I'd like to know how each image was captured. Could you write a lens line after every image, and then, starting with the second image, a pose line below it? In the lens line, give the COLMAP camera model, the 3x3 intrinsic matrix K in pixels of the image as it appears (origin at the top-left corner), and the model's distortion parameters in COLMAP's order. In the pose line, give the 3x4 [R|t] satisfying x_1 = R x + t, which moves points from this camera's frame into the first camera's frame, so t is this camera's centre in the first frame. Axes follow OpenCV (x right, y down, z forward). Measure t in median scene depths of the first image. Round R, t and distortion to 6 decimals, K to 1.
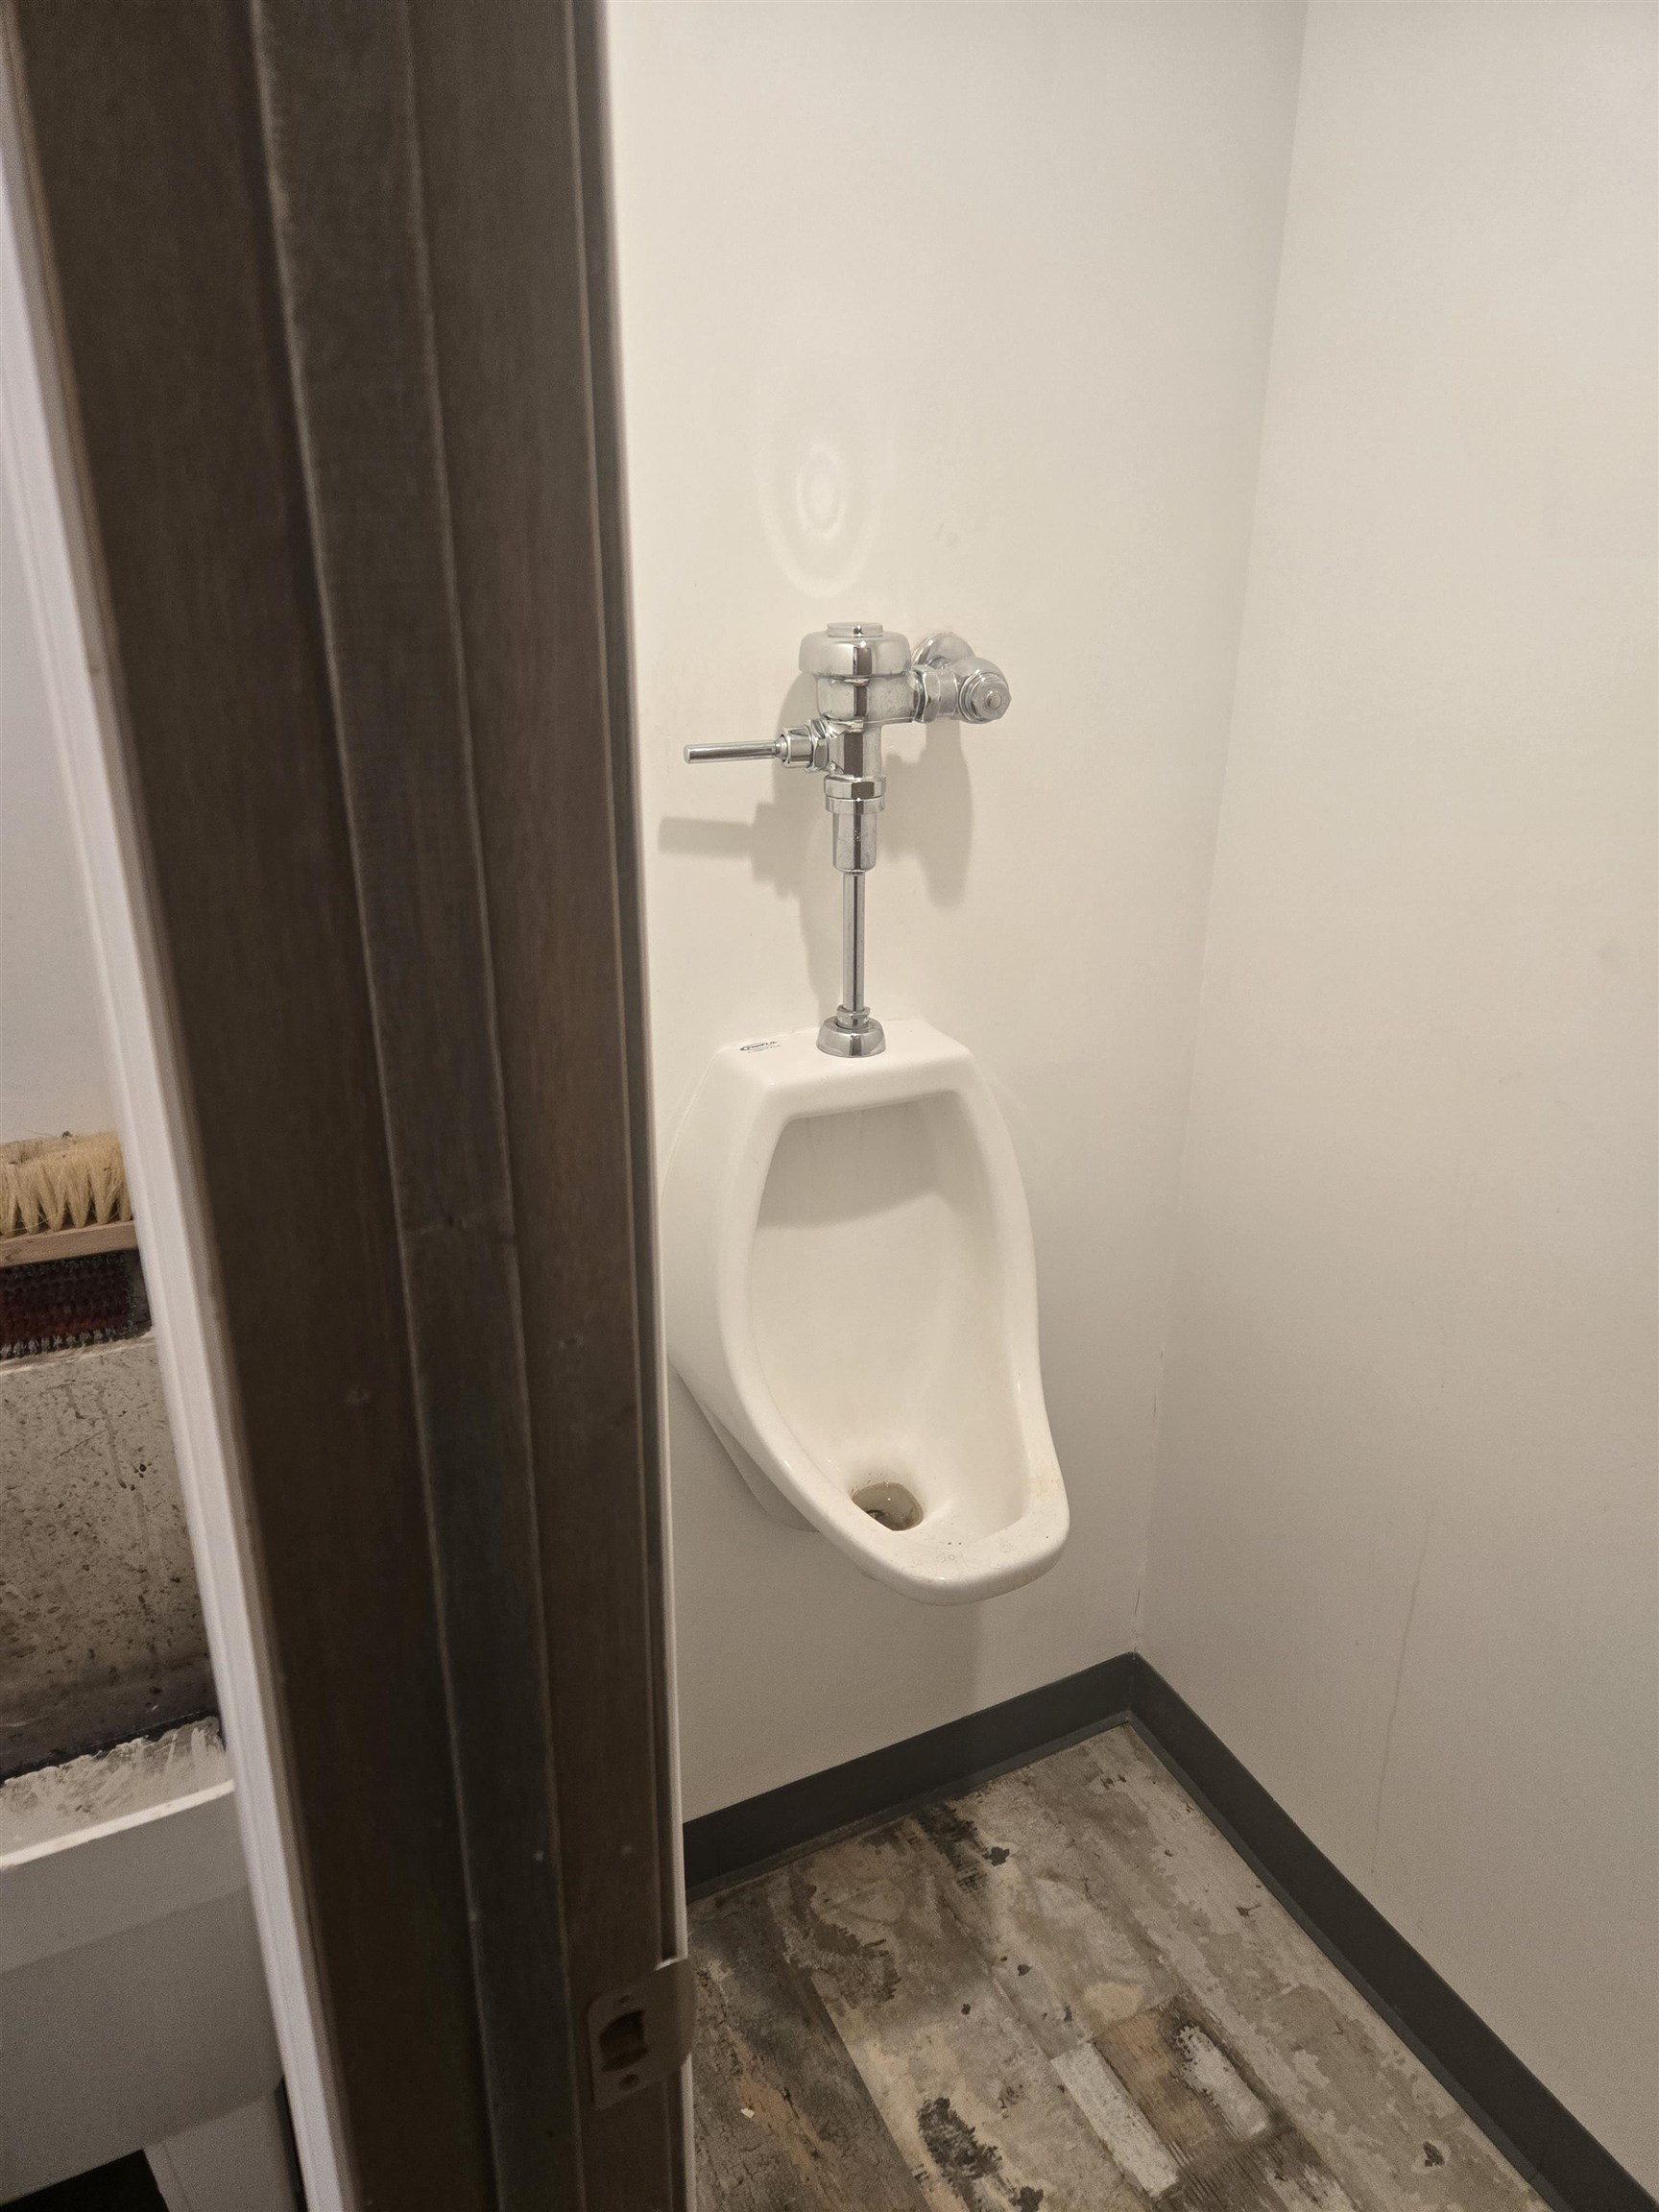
lens RADIAL K [[1494.4, 0, 827.2], [0, 1494.4, 1107.7], [0, 0, 1]] dist [0.066681, -0.050670]
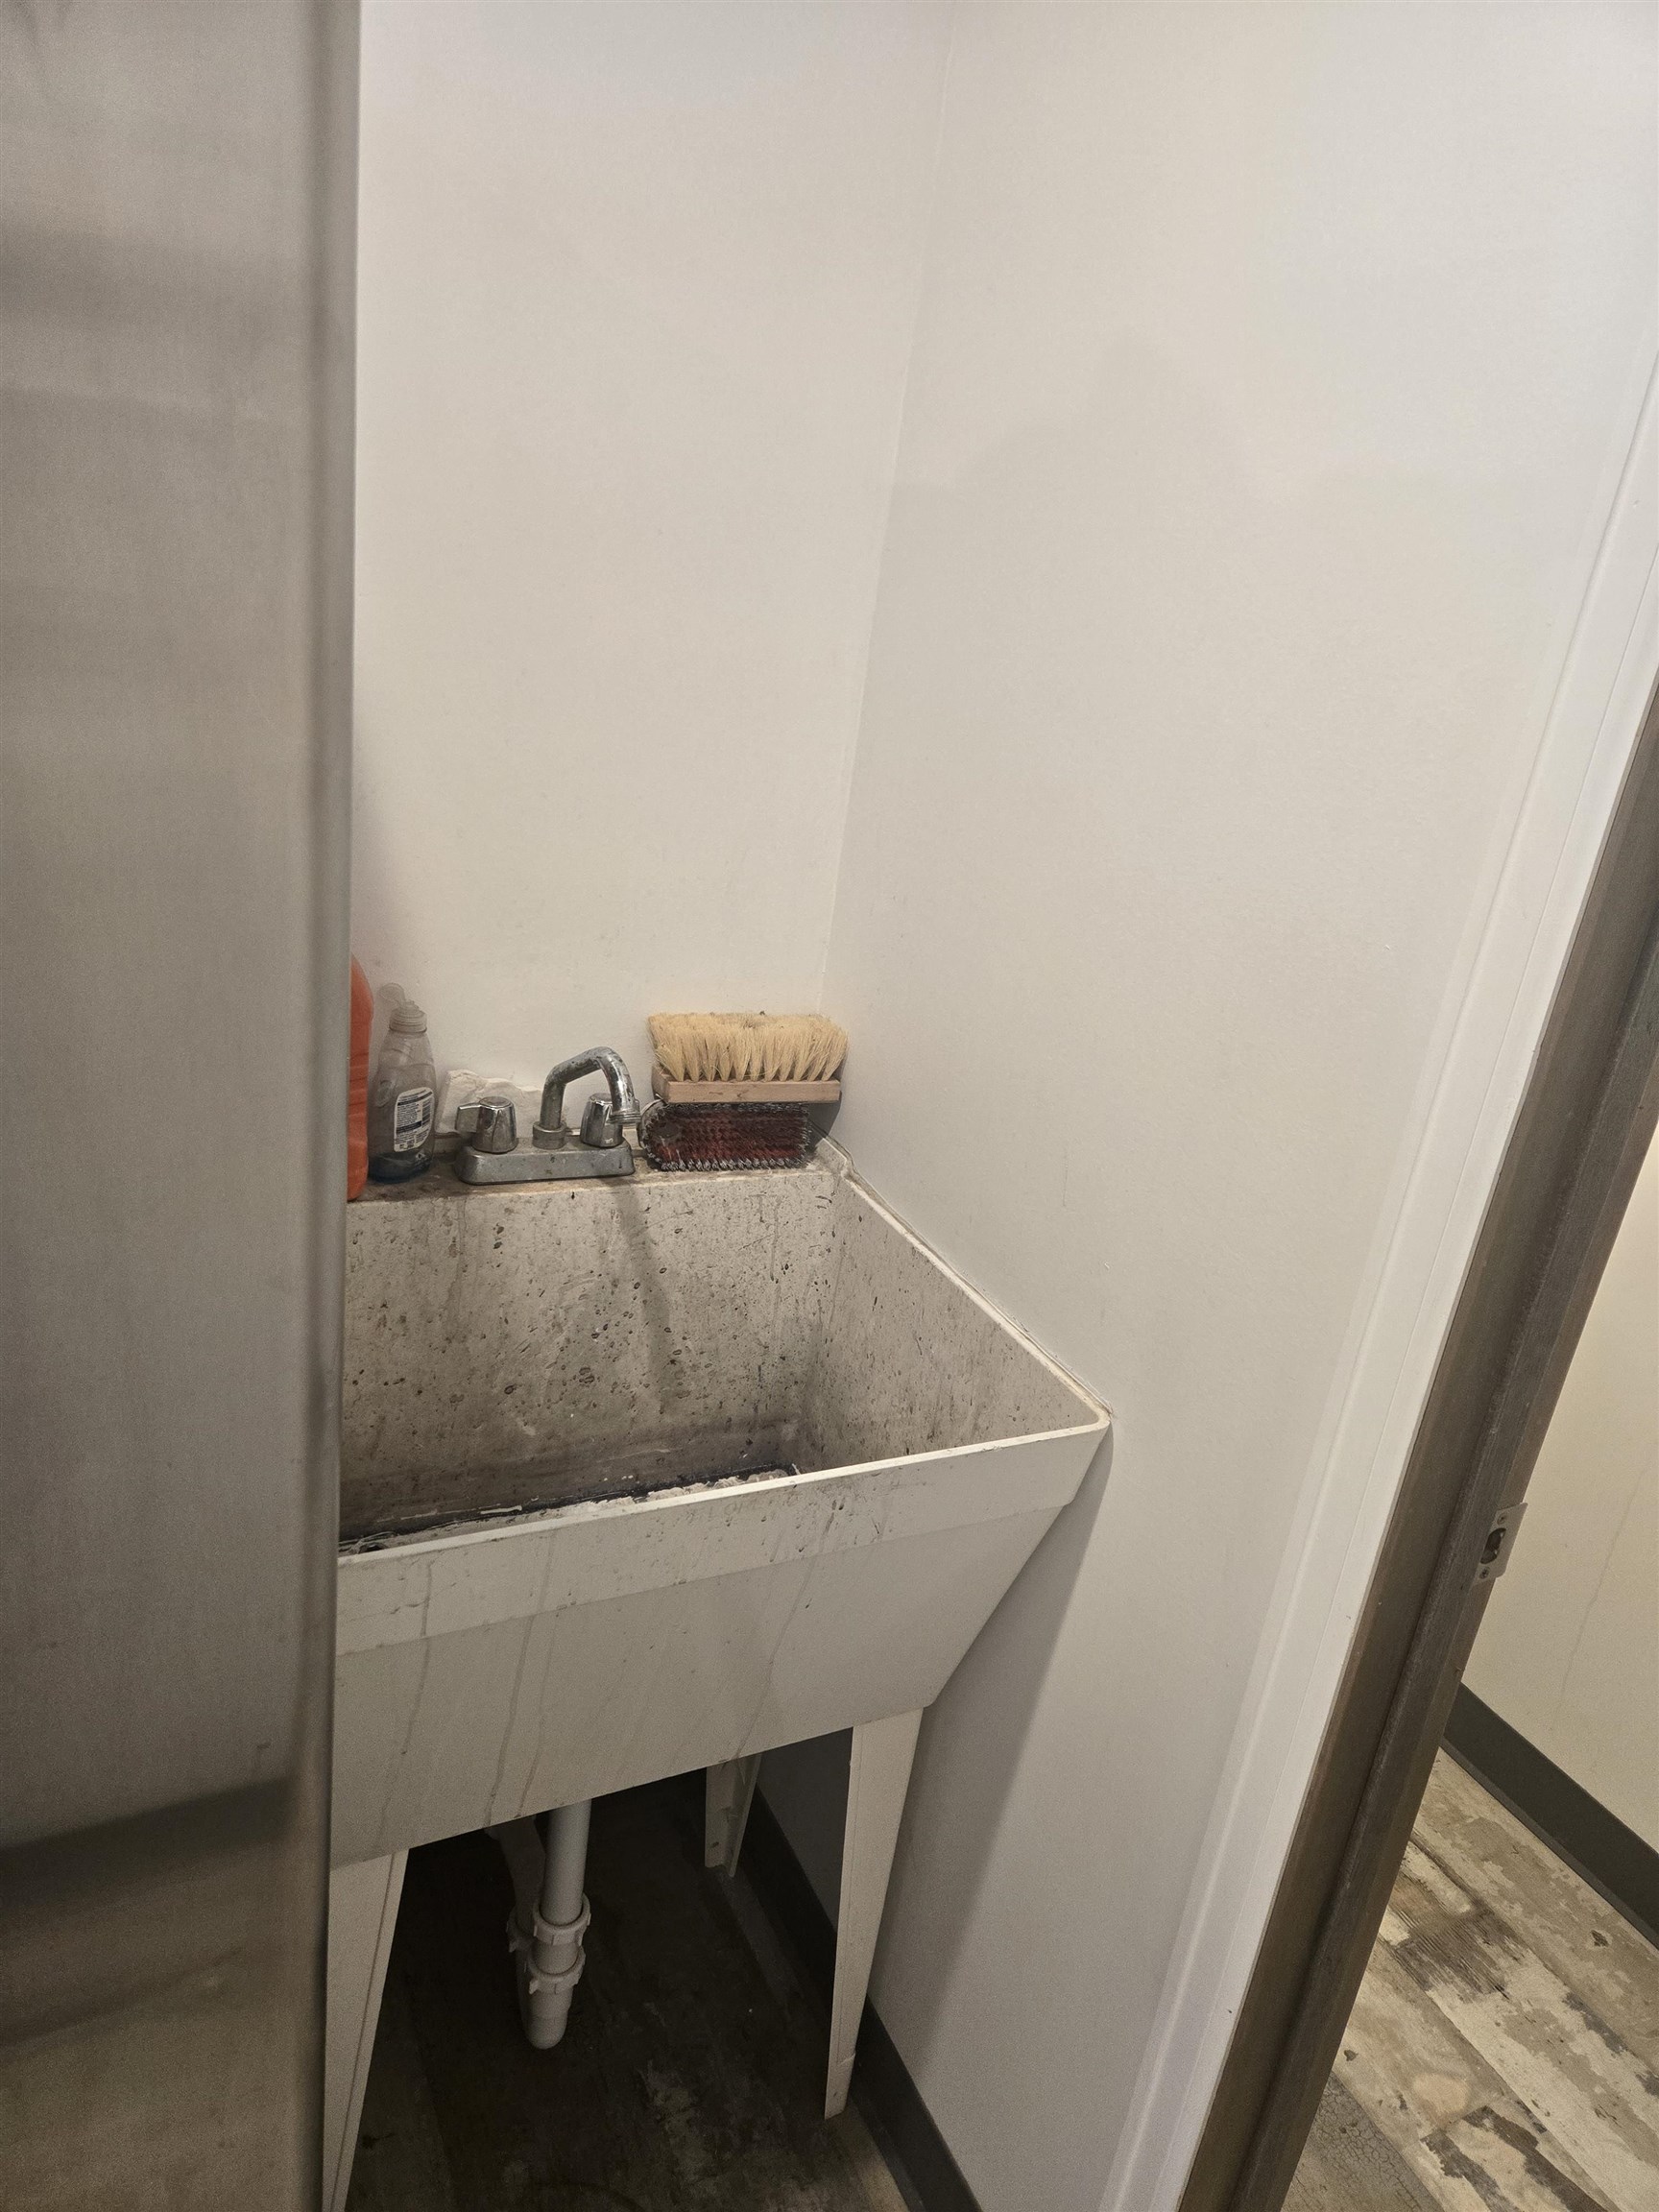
lens RADIAL K [[1494.4, 0, 833.6], [0, 1494.4, 1106.6], [0, 0, 1]] dist [0.066681, -0.050670]
pose [[0.991803, 0.115017, 0.055664, -0.398108], [-0.113629, 0.993143, -0.027487, 0.102154], [-0.058444, 0.020937, 0.998071, -0.258426]]
